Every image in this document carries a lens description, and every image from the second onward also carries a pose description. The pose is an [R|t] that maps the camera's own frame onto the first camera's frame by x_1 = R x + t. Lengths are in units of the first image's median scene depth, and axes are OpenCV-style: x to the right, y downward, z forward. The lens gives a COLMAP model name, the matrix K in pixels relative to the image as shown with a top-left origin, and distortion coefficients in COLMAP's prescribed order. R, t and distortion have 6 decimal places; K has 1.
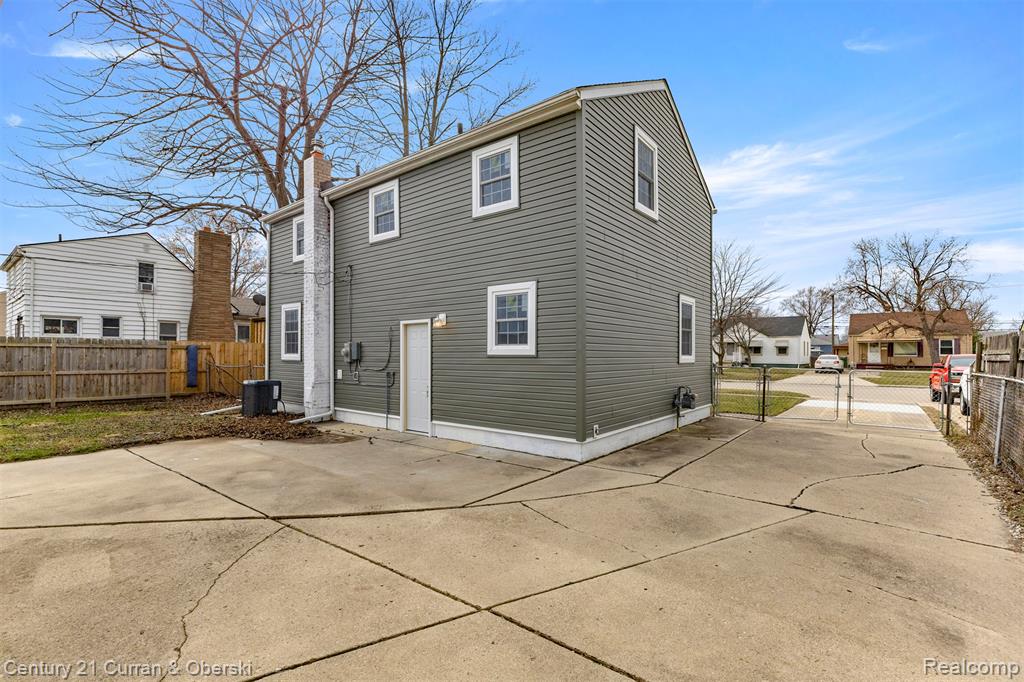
lens RADIAL K [[468.4, 0, 508.3], [0, 468.4, 345.5], [0, 0, 1]] dist [-0.002169, -0.000261]
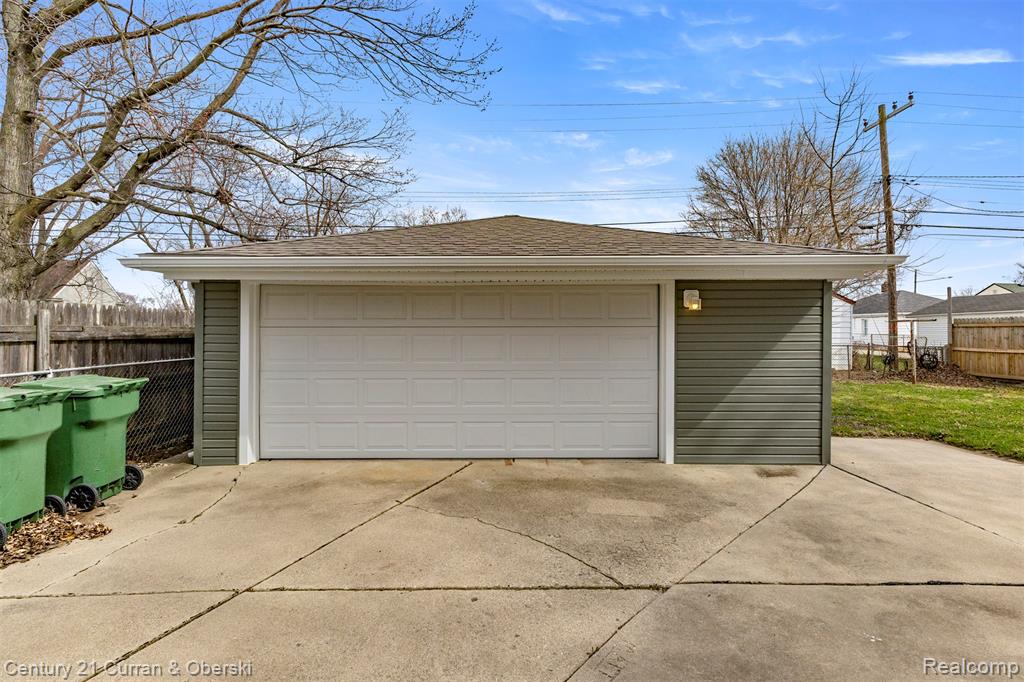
lens RADIAL K [[494.3, 0, 513.3], [0, 494.3, 328.5], [0, 0, 1]] dist [0.002854, 0.000421]
pose [[-0.777027, -0.007175, -0.629427, 0.054171], [0.006302, 0.999796, -0.019178, 0.008550], [0.629436, -0.018868, -0.776823, 0.698771]]
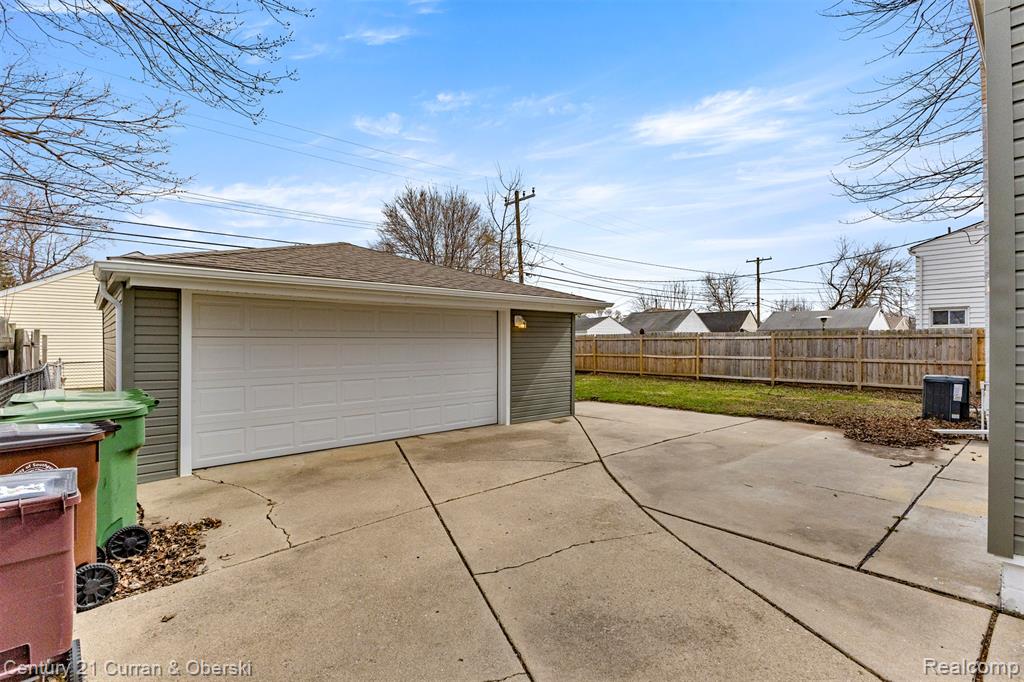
lens RADIAL K [[468.4, 0, 508.3], [0, 468.4, 345.5], [0, 0, 1]] dist [-0.002169, -0.000261]
pose [[-0.172269, -0.001325, -0.985049, 0.456817], [0.019475, 0.999799, -0.004751, 0.014610], [0.984857, -0.020002, -0.172209, 0.484329]]
